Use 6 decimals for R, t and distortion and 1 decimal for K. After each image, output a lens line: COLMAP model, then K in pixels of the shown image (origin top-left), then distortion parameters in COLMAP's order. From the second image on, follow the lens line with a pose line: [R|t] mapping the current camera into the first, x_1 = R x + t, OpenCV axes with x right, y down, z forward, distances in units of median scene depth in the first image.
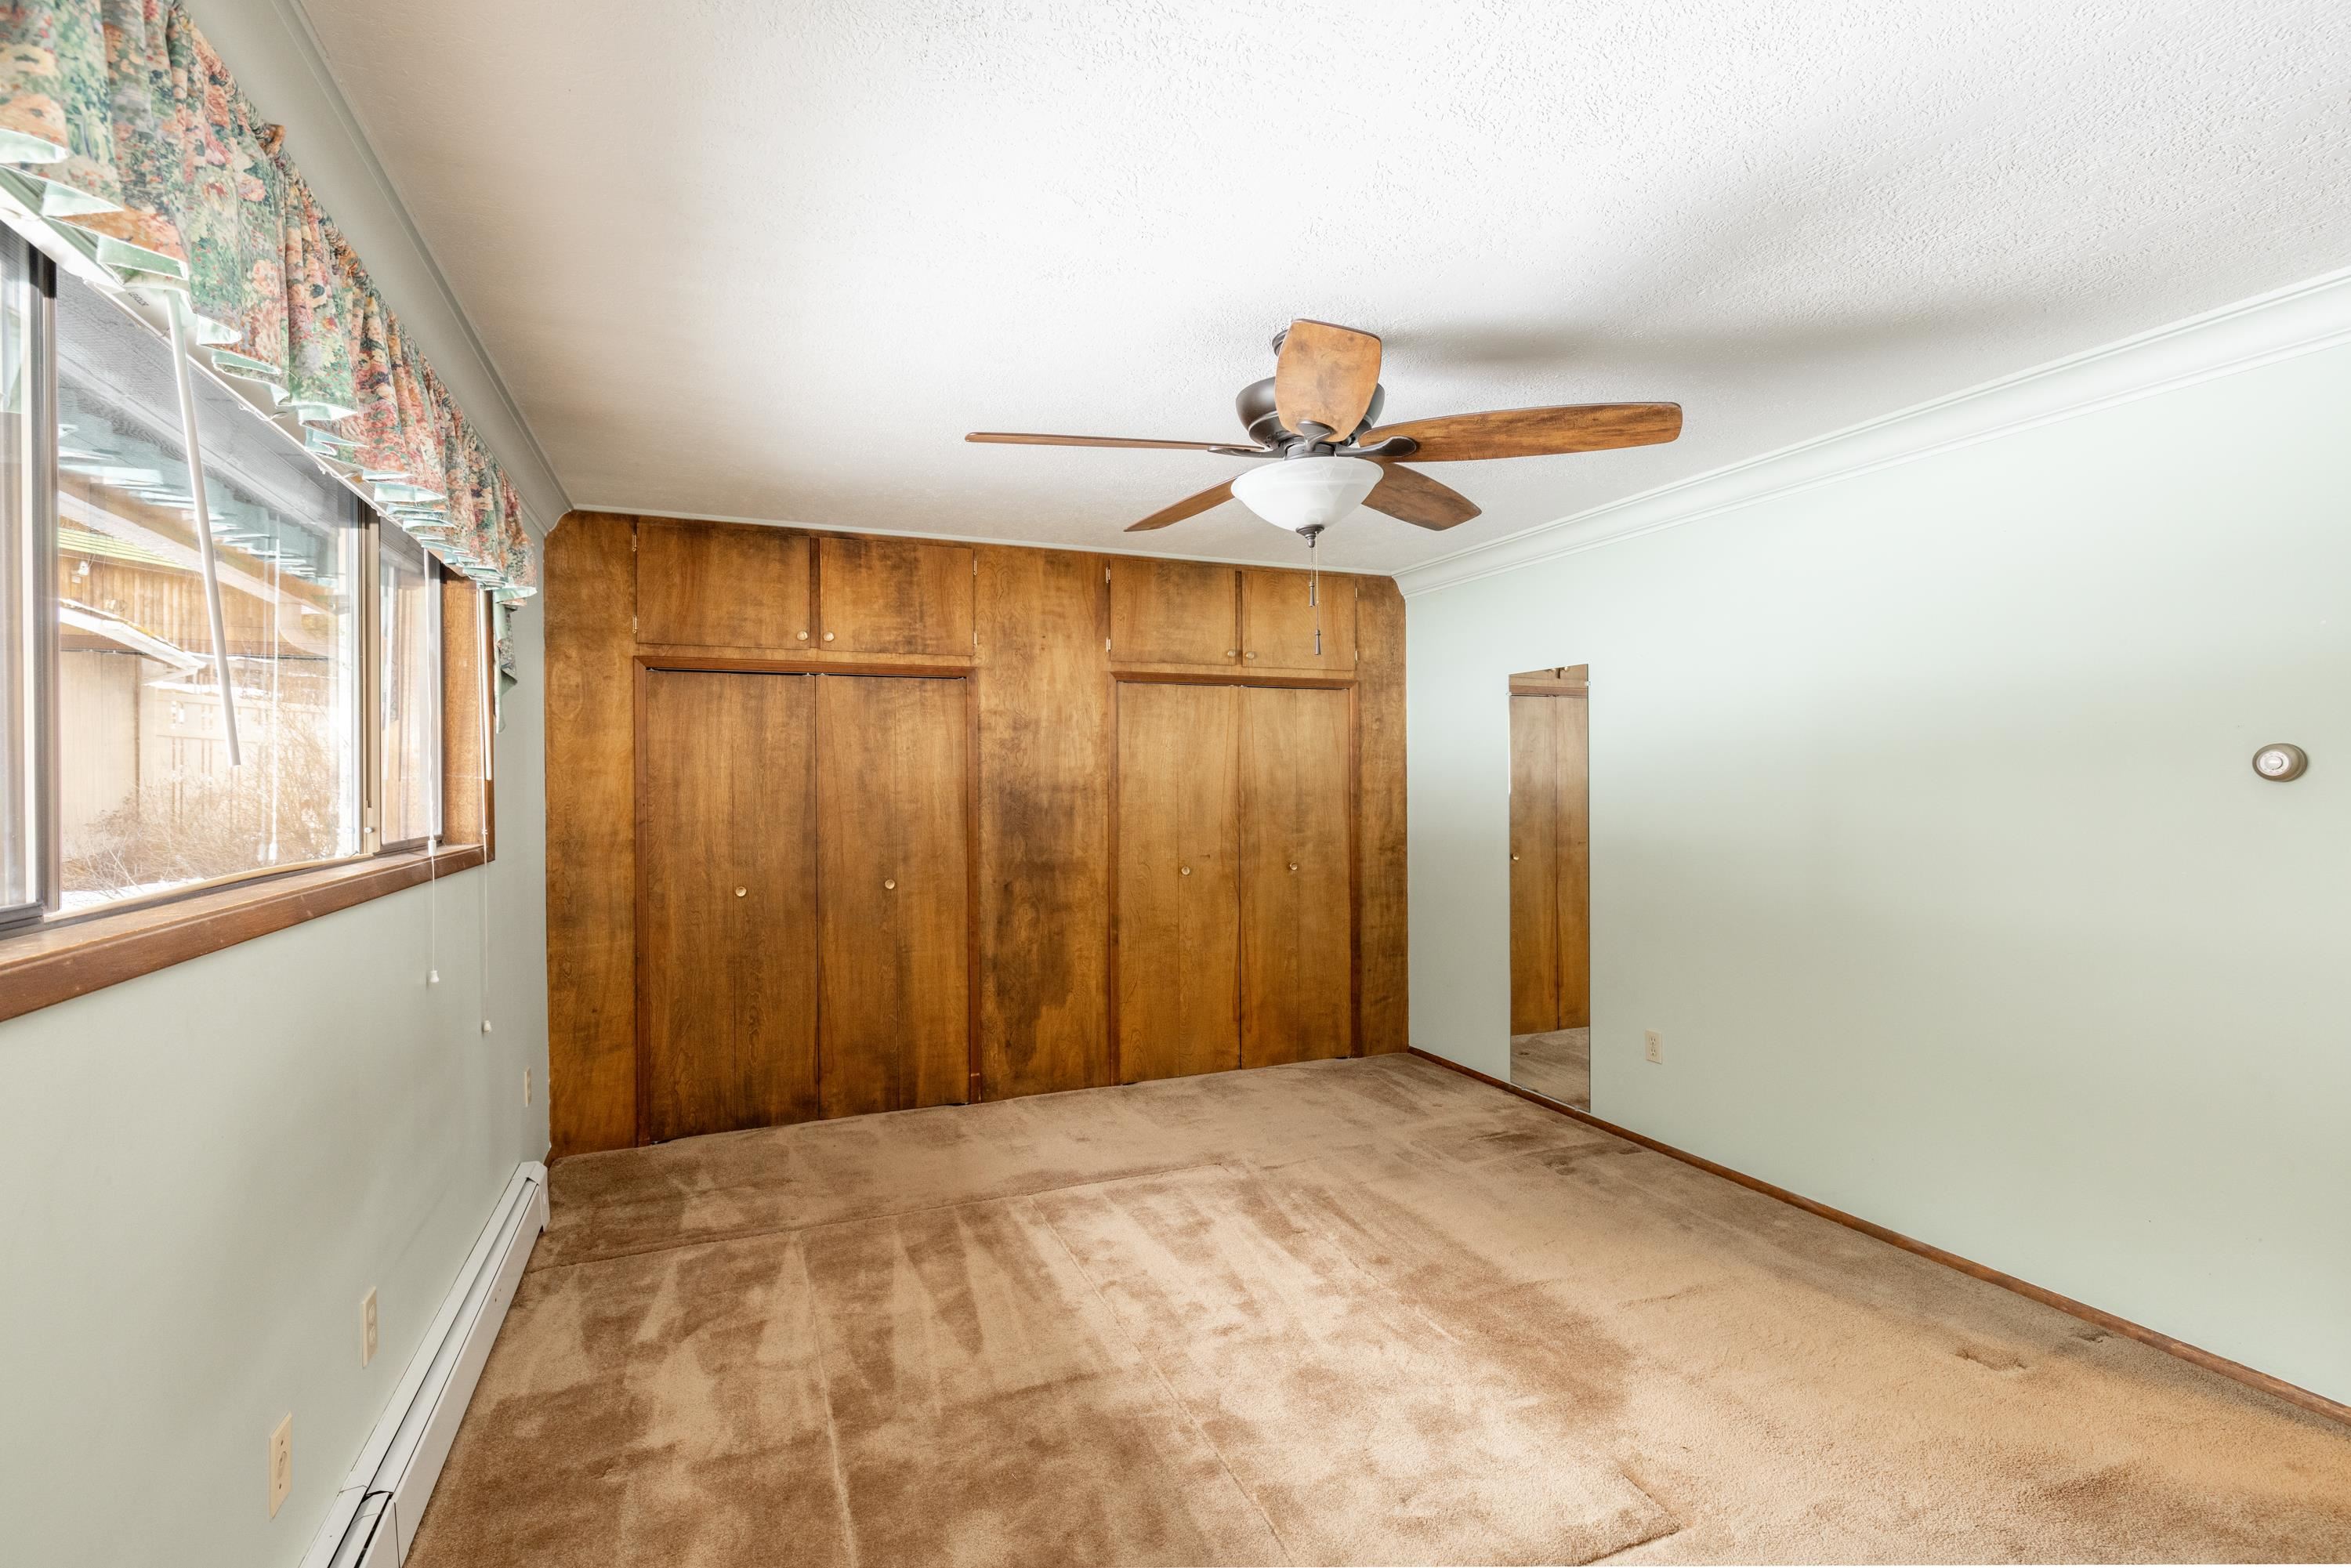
lens RADIAL K [[1084.2, 0, 1162.0], [0, 1084.2, 790.0], [0, 0, 1]] dist [-0.001076, 0.000266]
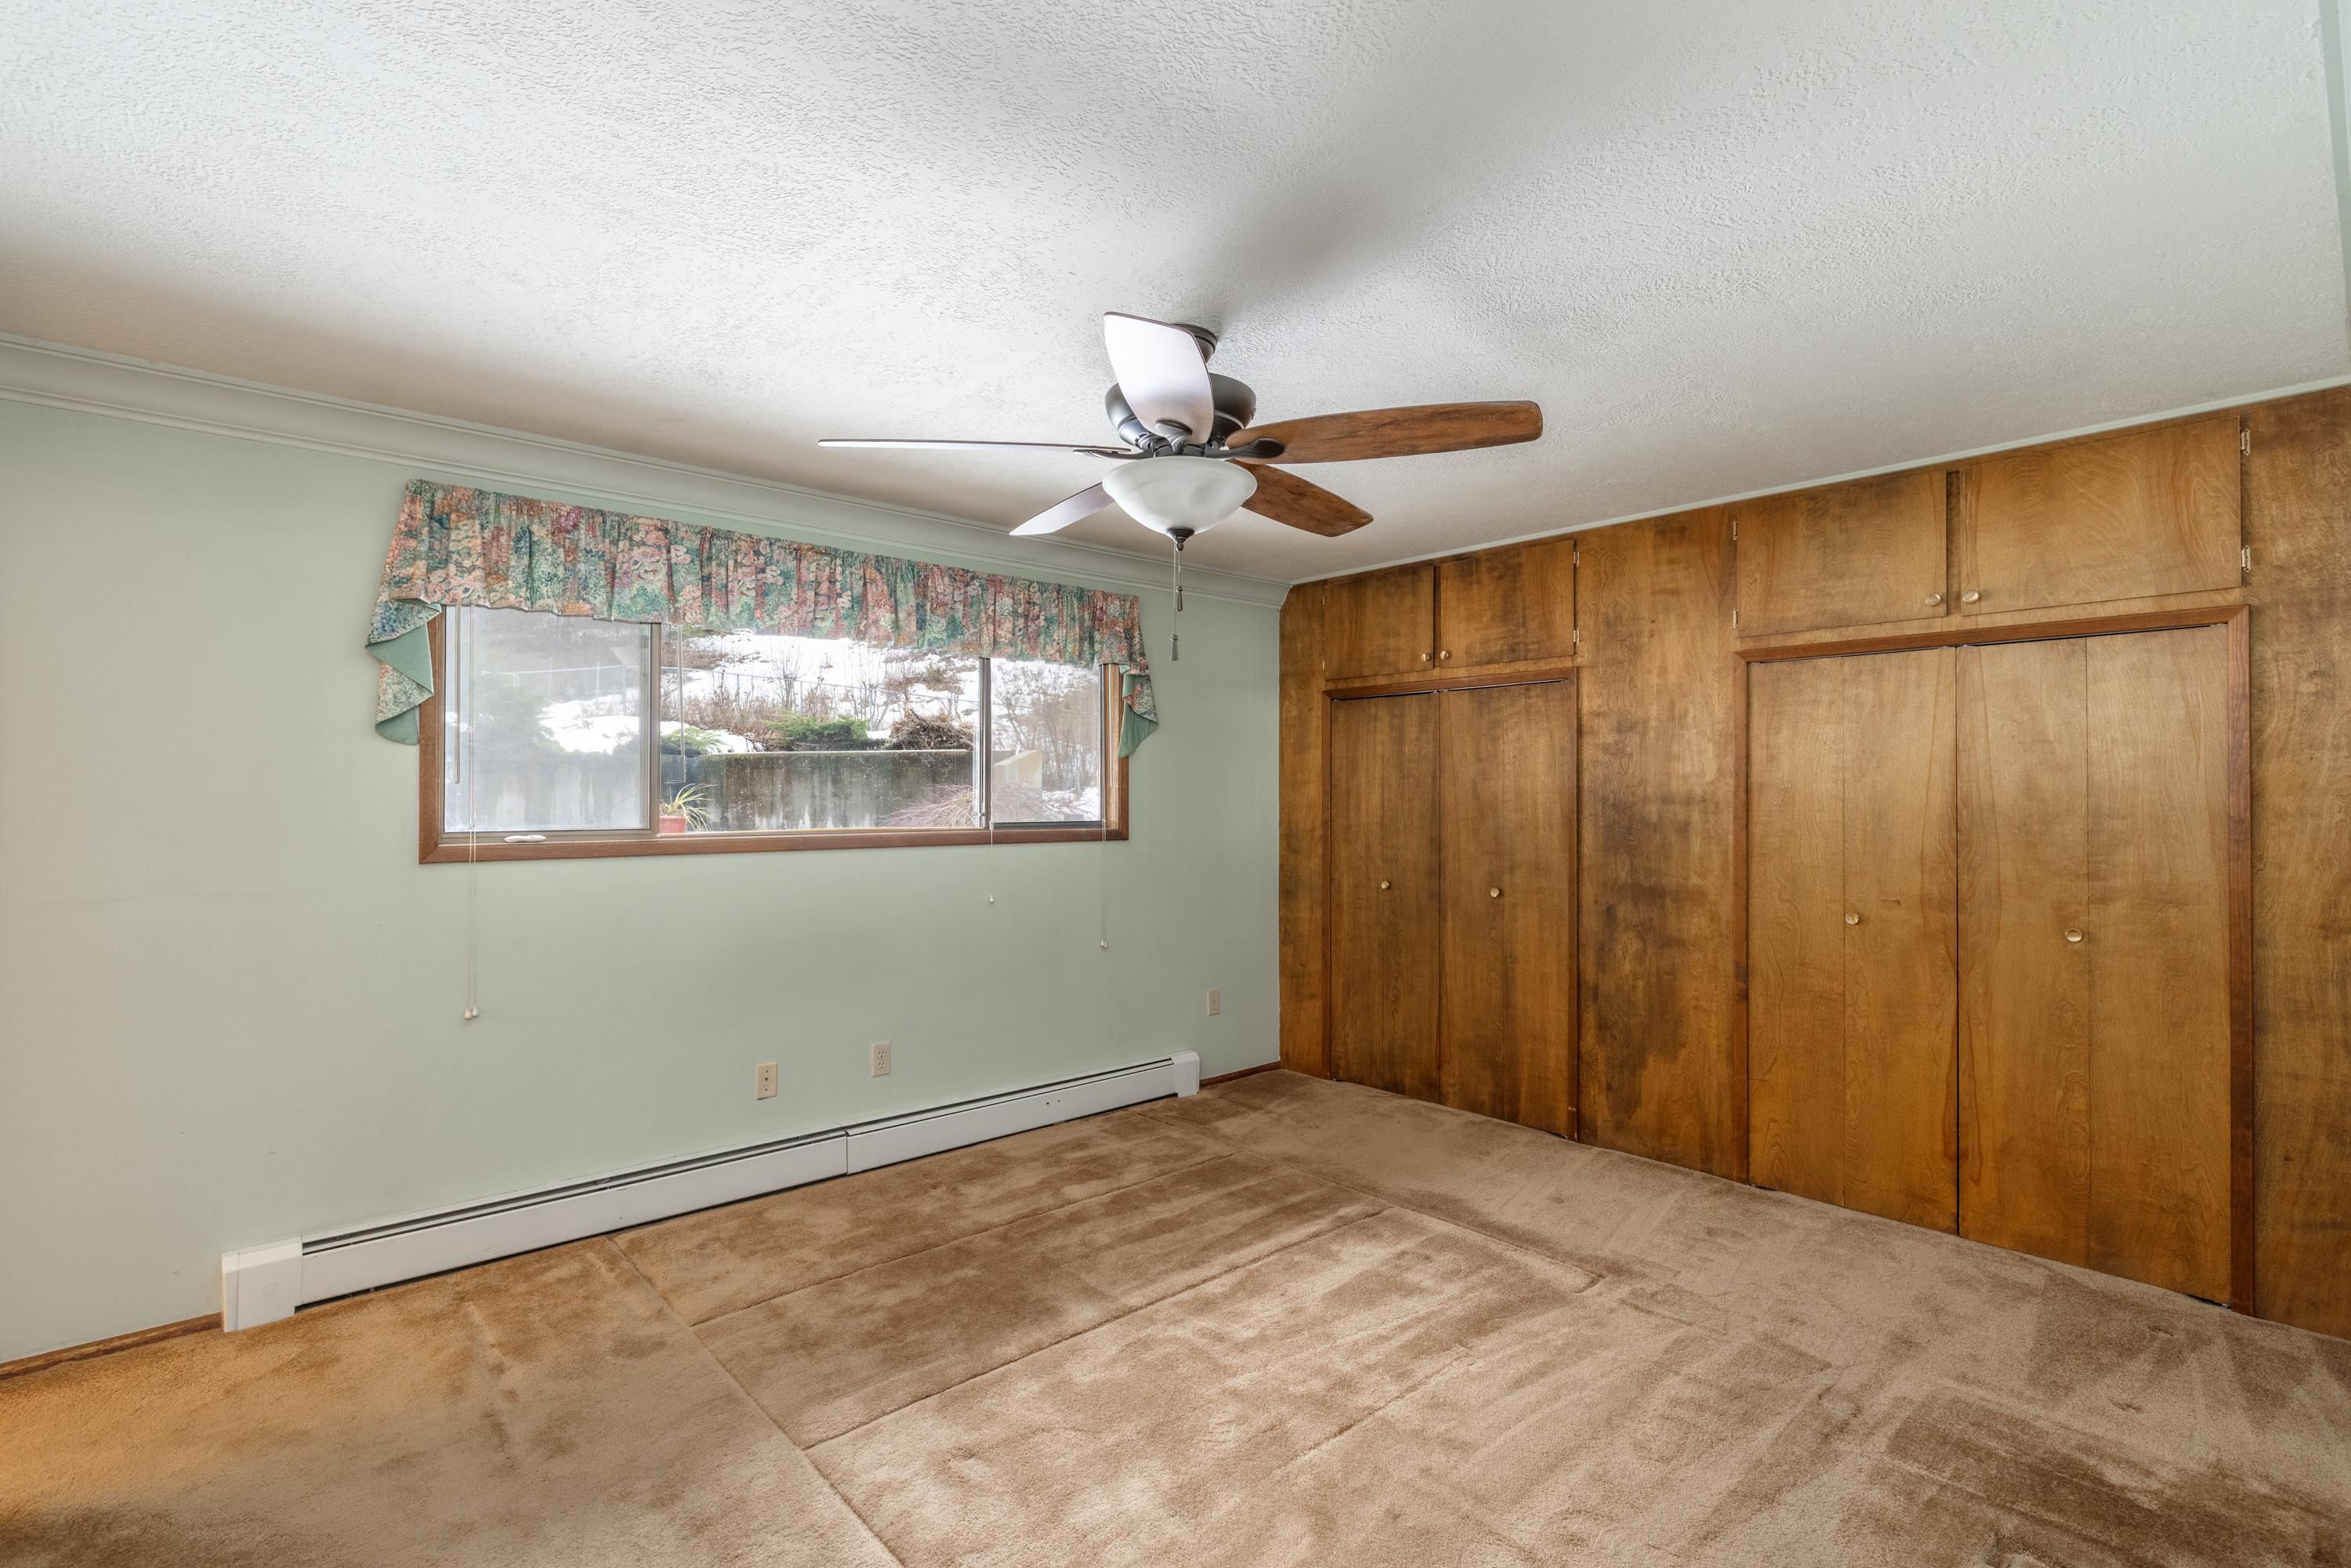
lens RADIAL K [[1084.2, 0, 1162.0], [0, 1084.2, 790.0], [0, 0, 1]] dist [-0.001076, 0.000266]
pose [[0.321107, 0.003141, -0.947038, 0.584528], [-0.011771, 0.999930, -0.000674, -0.003857], [0.946970, 0.011364, 0.321122, 0.369431]]
